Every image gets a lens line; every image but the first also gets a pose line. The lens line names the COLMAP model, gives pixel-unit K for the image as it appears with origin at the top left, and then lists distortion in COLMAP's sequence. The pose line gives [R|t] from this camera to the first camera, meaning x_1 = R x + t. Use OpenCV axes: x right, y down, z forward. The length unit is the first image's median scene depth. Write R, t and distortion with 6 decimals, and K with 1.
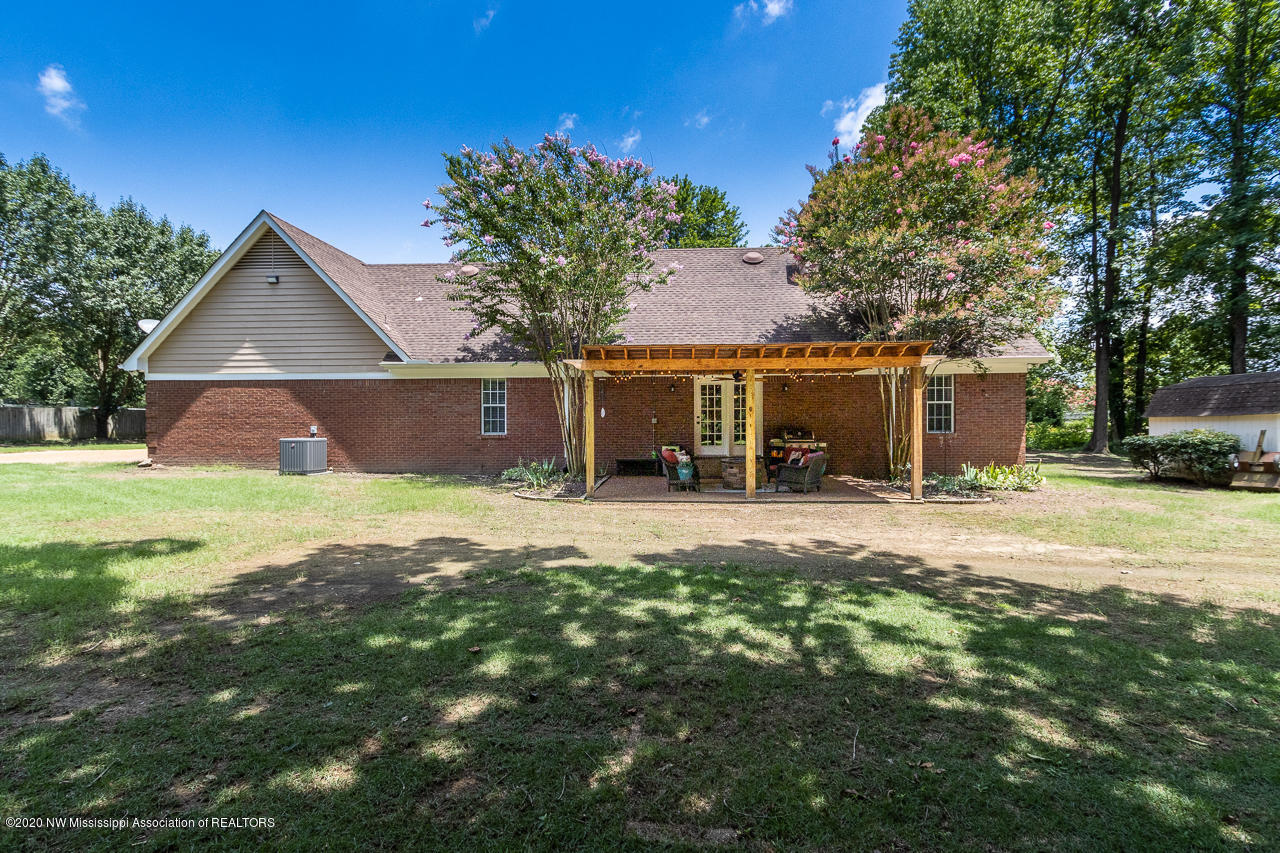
lens RADIAL K [[608.1, 0, 640.5], [0, 608.1, 407.9], [0, 0, 1]] dist [0.004502, -0.002155]
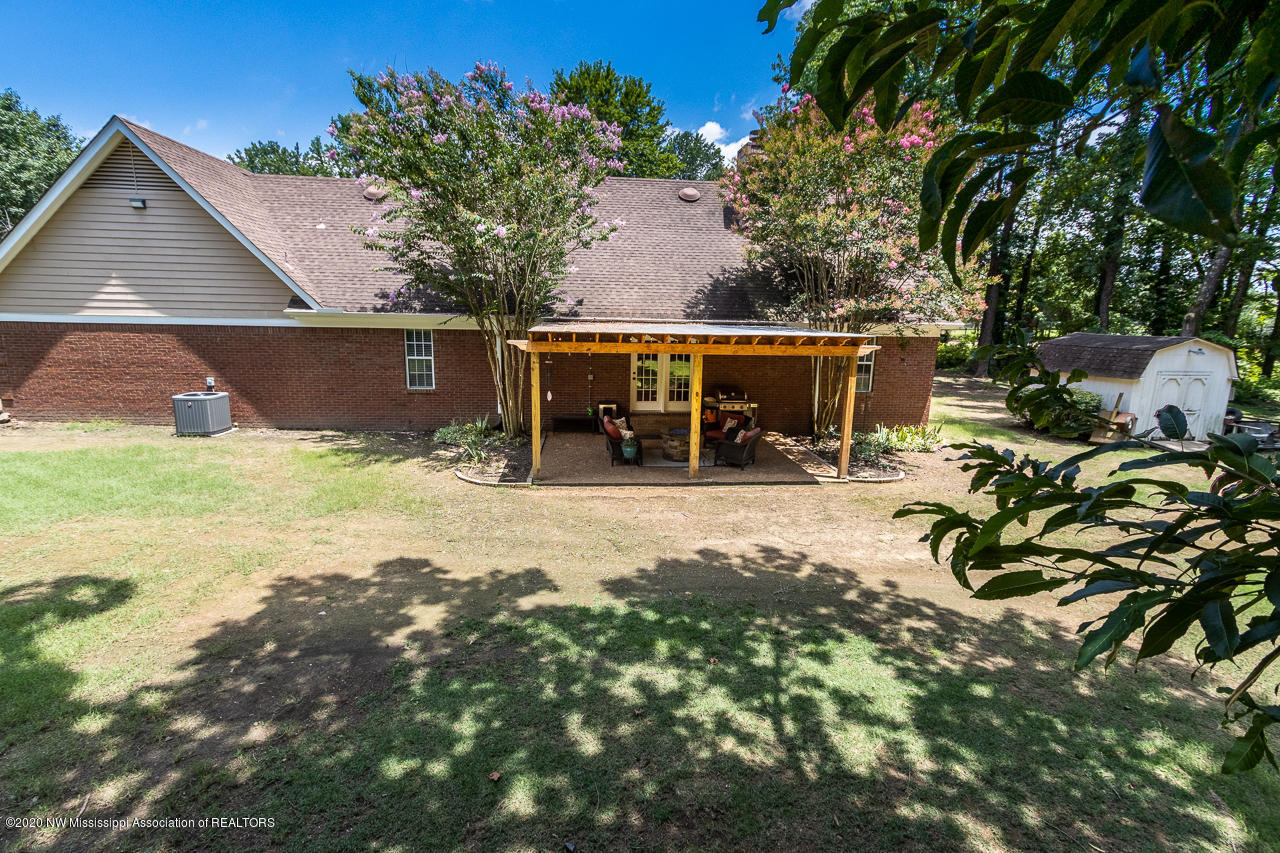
lens RADIAL K [[608.1, 0, 653.8], [0, 608.1, 432.4], [0, 0, 1]] dist [0.004502, -0.002155]
pose [[0.987193, -0.002384, 0.159514, -0.046333], [-0.028335, 0.981370, 0.190026, -0.111747], [-0.156995, -0.192113, 0.968734, 0.011865]]
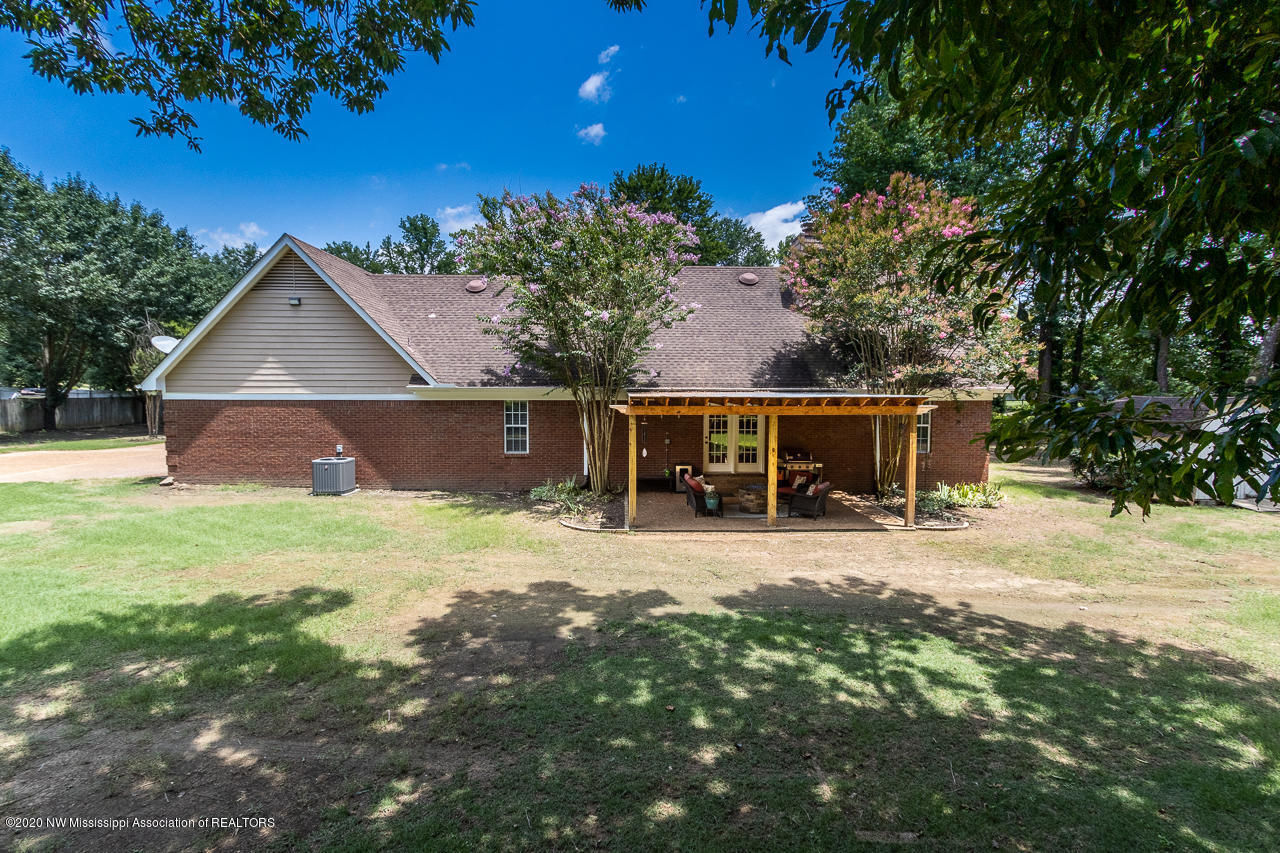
lens RADIAL K [[608.1, 0, 661.1], [0, 608.1, 421.5], [0, 0, 1]] dist [0.004502, -0.002155]
pose [[0.995718, 0.005444, 0.092286, -0.121386], [-0.010286, 0.998590, 0.052082, -0.097020], [-0.091872, -0.052809, 0.994370, -0.107950]]
